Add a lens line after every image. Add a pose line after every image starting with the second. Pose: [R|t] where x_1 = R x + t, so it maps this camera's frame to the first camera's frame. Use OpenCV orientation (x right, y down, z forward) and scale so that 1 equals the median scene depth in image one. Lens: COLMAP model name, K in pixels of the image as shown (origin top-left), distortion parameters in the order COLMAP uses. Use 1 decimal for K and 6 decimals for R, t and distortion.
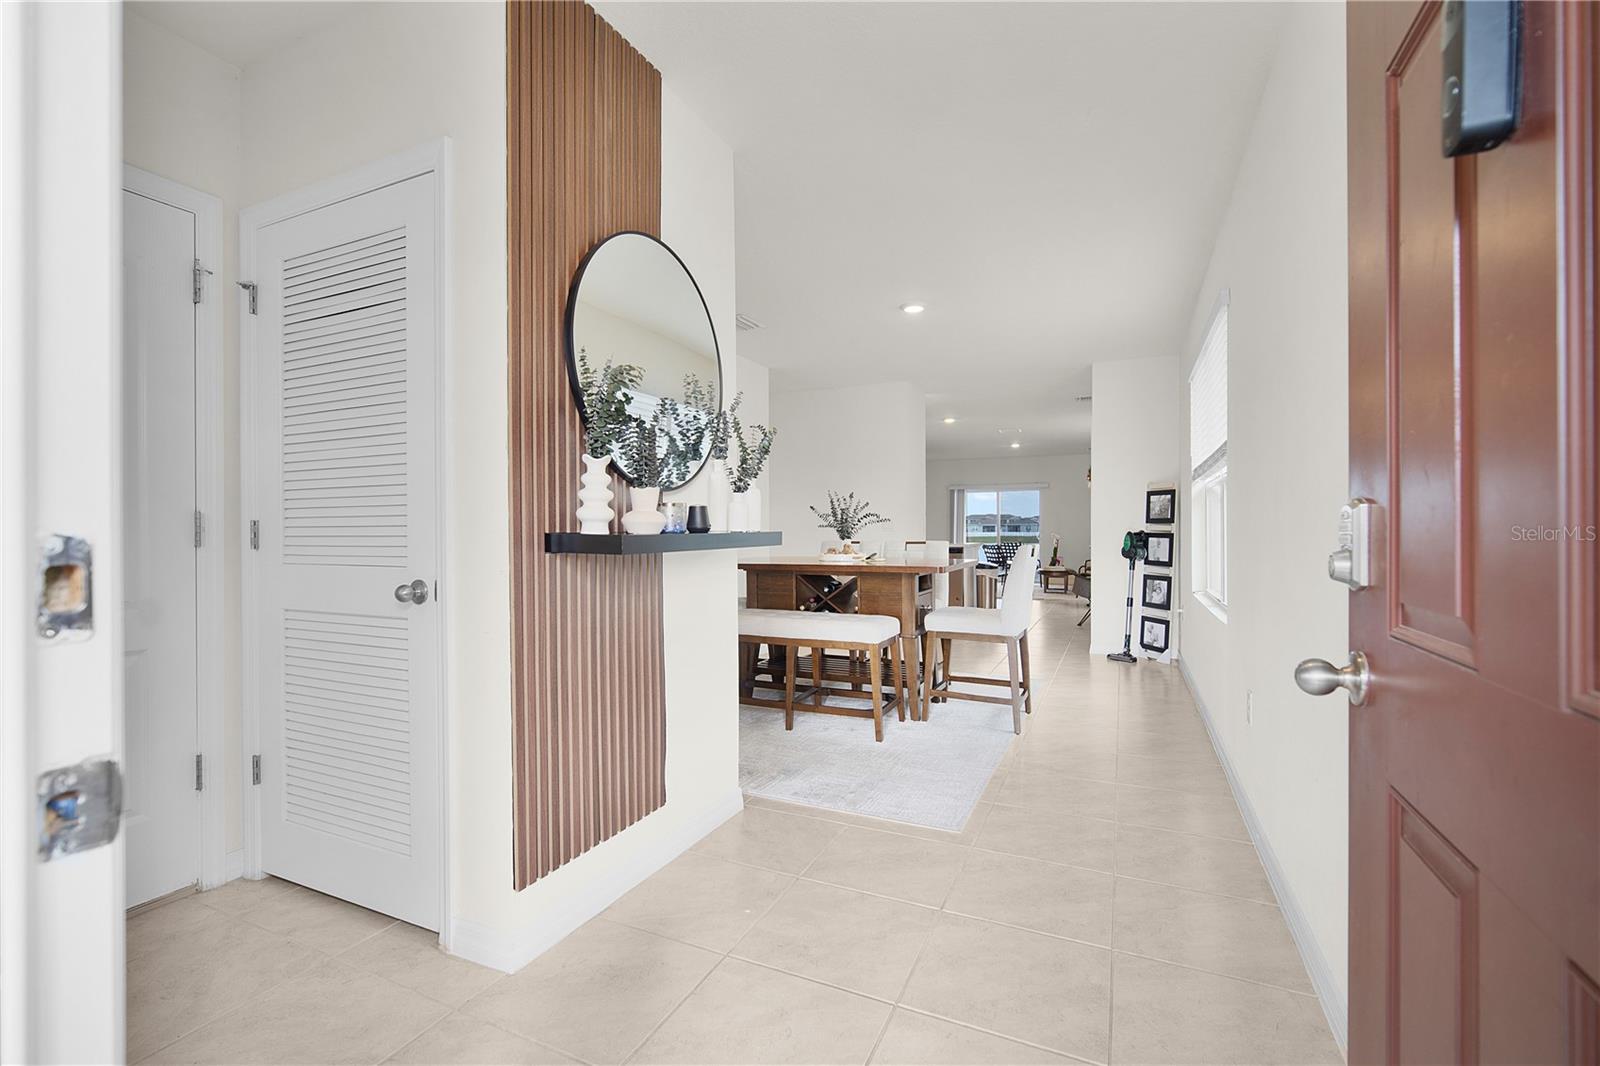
lens RADIAL K [[719.3, 0, 773.1], [0, 719.3, 528.2], [0, 0, 1]] dist [-0.010785, 0.000098]
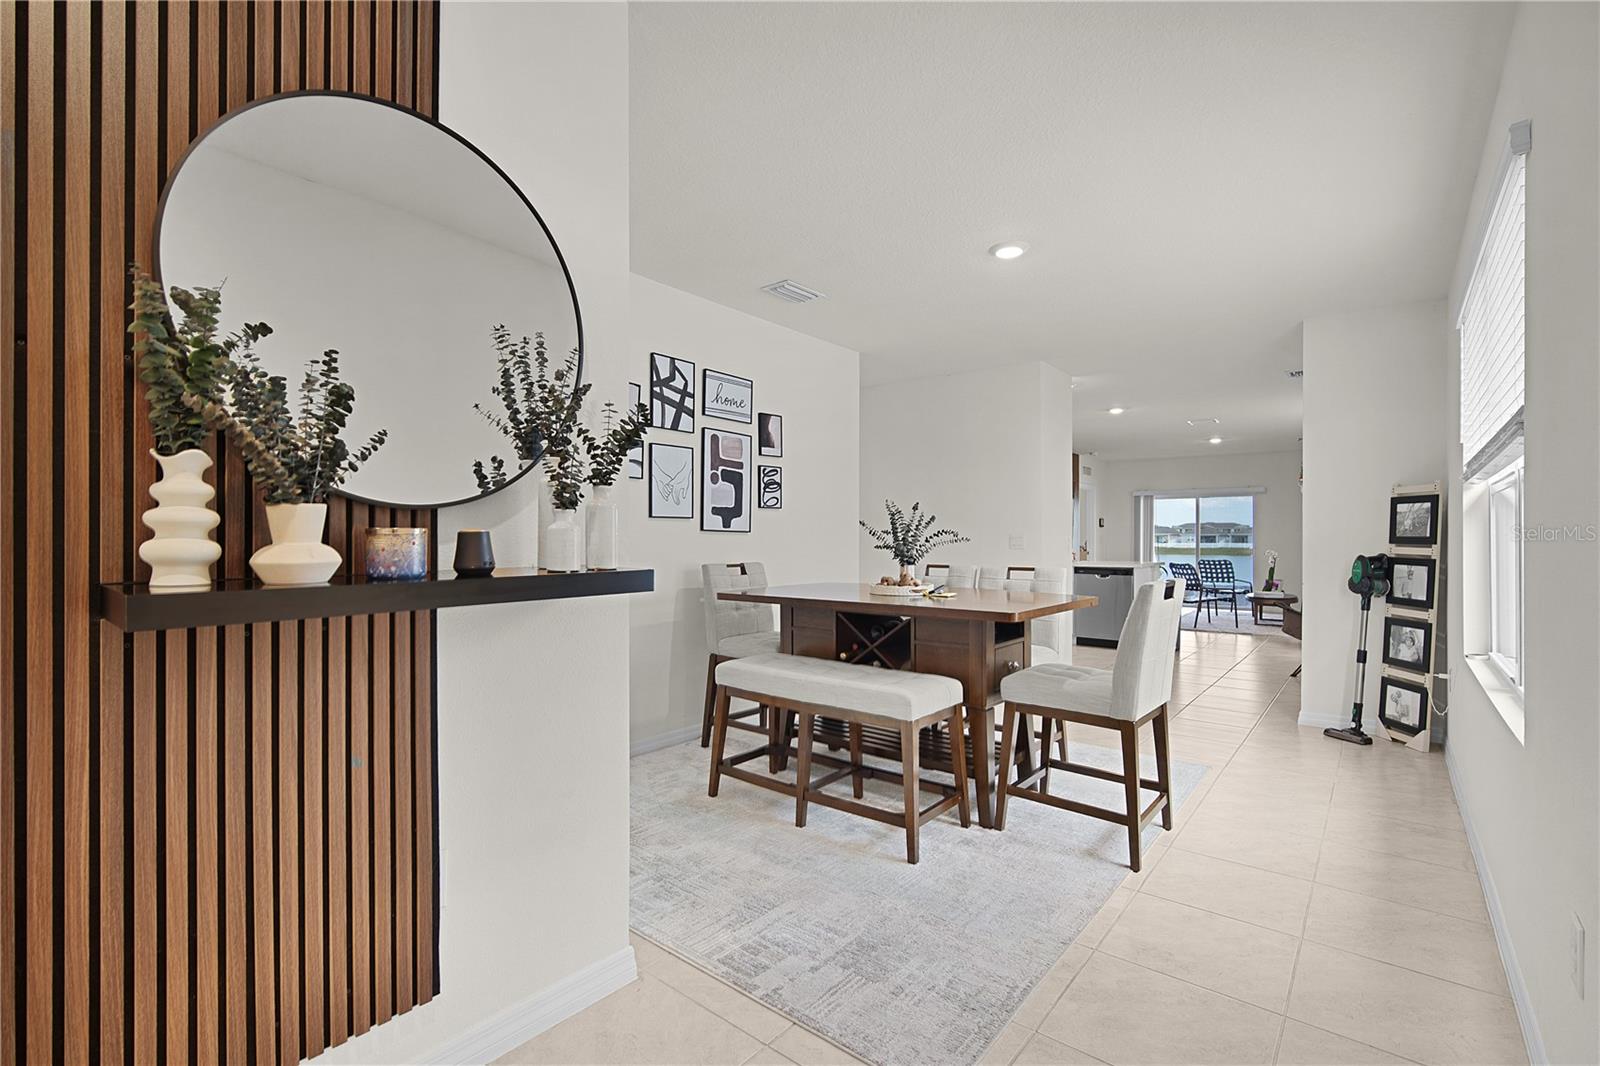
lens RADIAL K [[711.9, 0, 790.7], [0, 711.9, 532.9], [0, 0, 1]] dist [-0.010212, 0.000715]
pose [[0.968712, 0.005348, -0.248130, 0.169623], [-0.006019, 0.999980, -0.001947, -0.016333], [0.248115, 0.003380, 0.968725, 0.256409]]
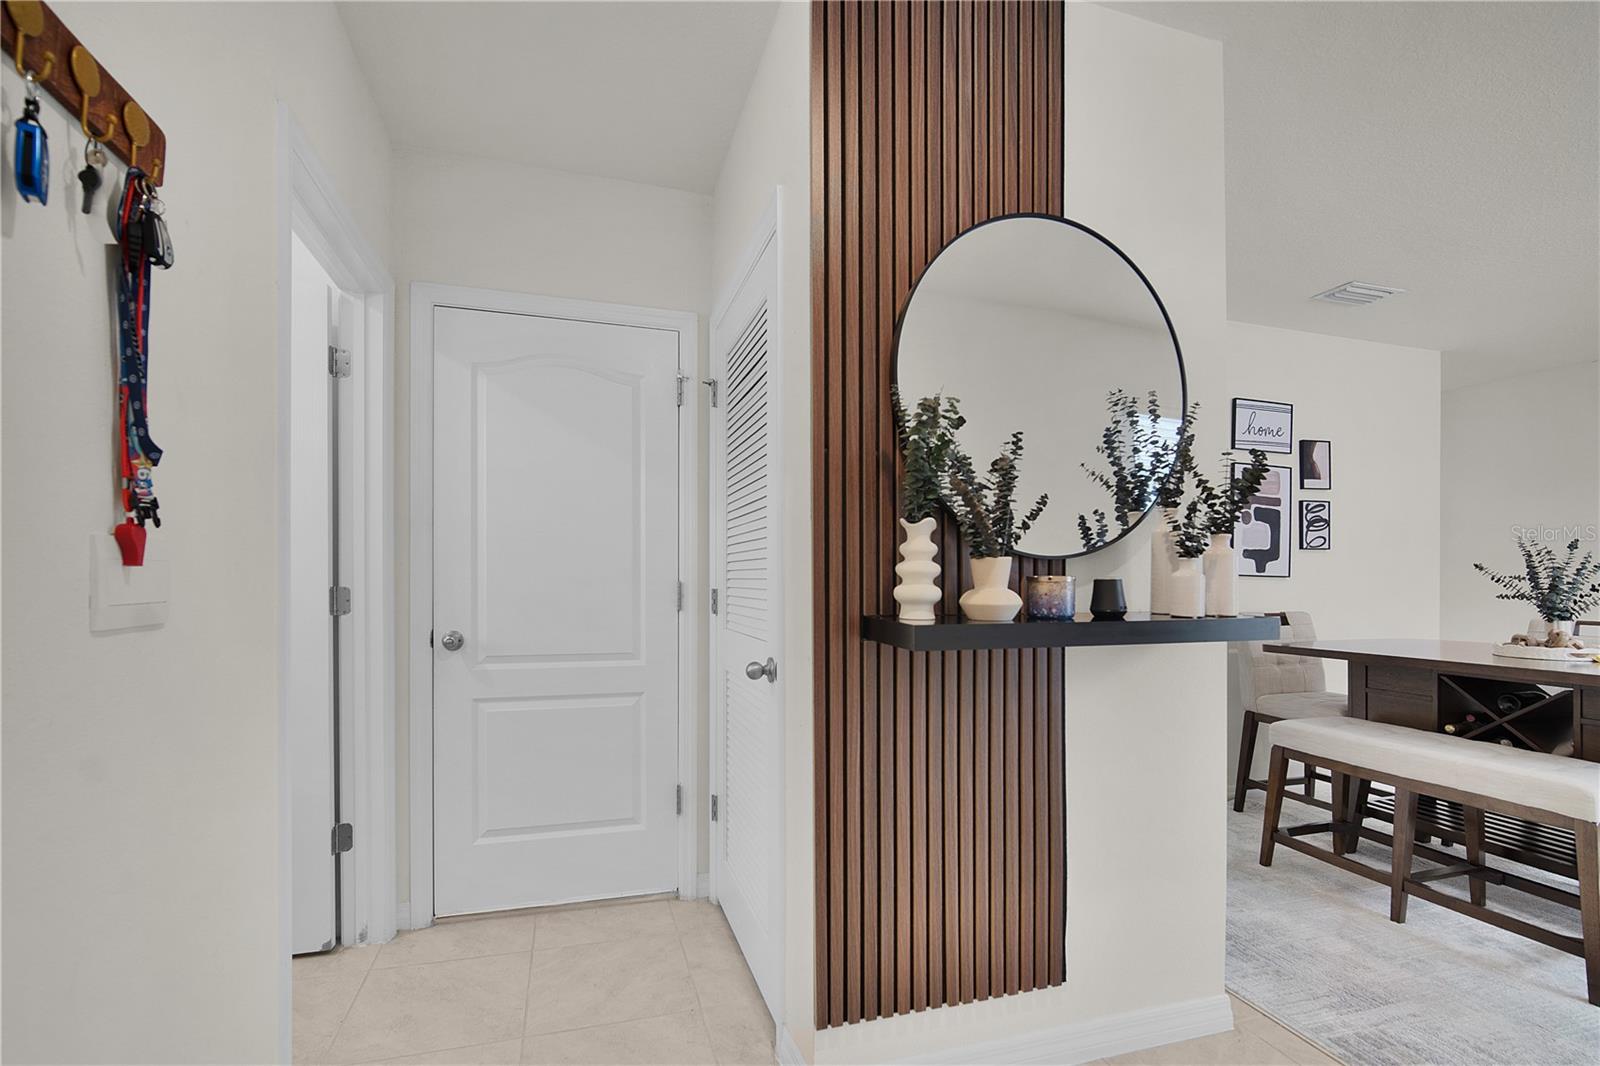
lens RADIAL K [[724.7, 0, 805.2], [0, 724.7, 580.5], [0, 0, 1]] dist [-0.004102, 0.000073]
pose [[0.683522, 0.010375, -0.729856, 0.112162], [-0.006742, 0.999946, 0.007900, -0.017753], [0.729899, -0.000479, 0.683555, 0.165892]]
